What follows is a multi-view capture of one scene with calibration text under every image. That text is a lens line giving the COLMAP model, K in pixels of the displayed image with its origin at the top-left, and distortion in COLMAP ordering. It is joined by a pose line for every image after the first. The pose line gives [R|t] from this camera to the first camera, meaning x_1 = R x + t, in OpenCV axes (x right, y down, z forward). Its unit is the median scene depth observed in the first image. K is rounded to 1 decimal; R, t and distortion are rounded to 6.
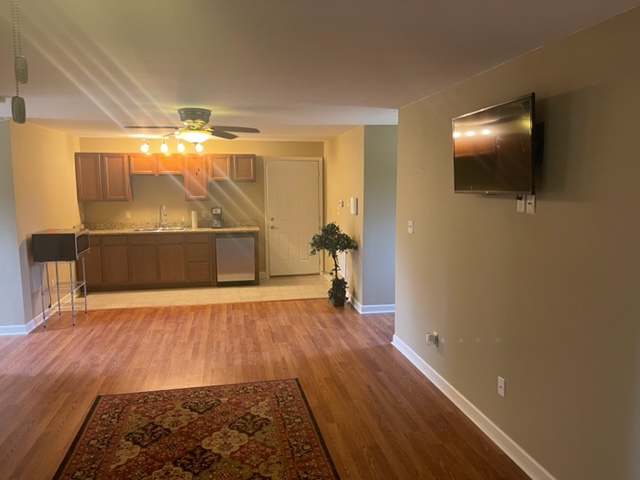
lens RADIAL K [[481.0, 0, 321.5], [0, 481.0, 242.5], [0, 0, 1]] dist [0.043494, -0.004516]
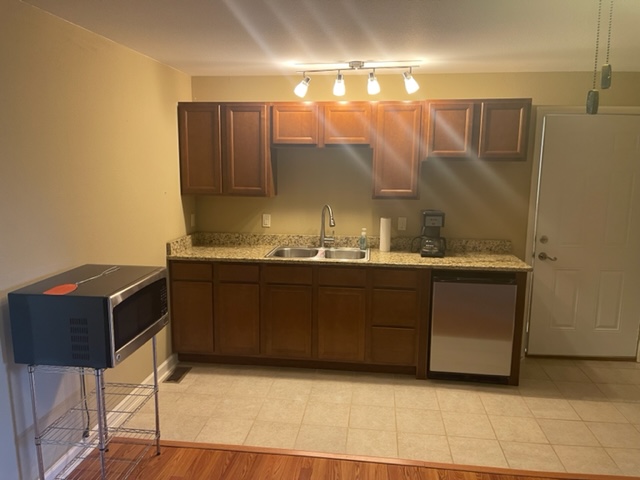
lens RADIAL K [[481.0, 0, 318.6], [0, 481.0, 240.4], [0, 0, 1]] dist [0.043494, -0.004516]
pose [[0.949078, 0.063030, -0.308672, -0.181660], [-0.050880, 0.997586, 0.047262, -0.064626], [0.310906, -0.029150, 0.949994, 0.520183]]
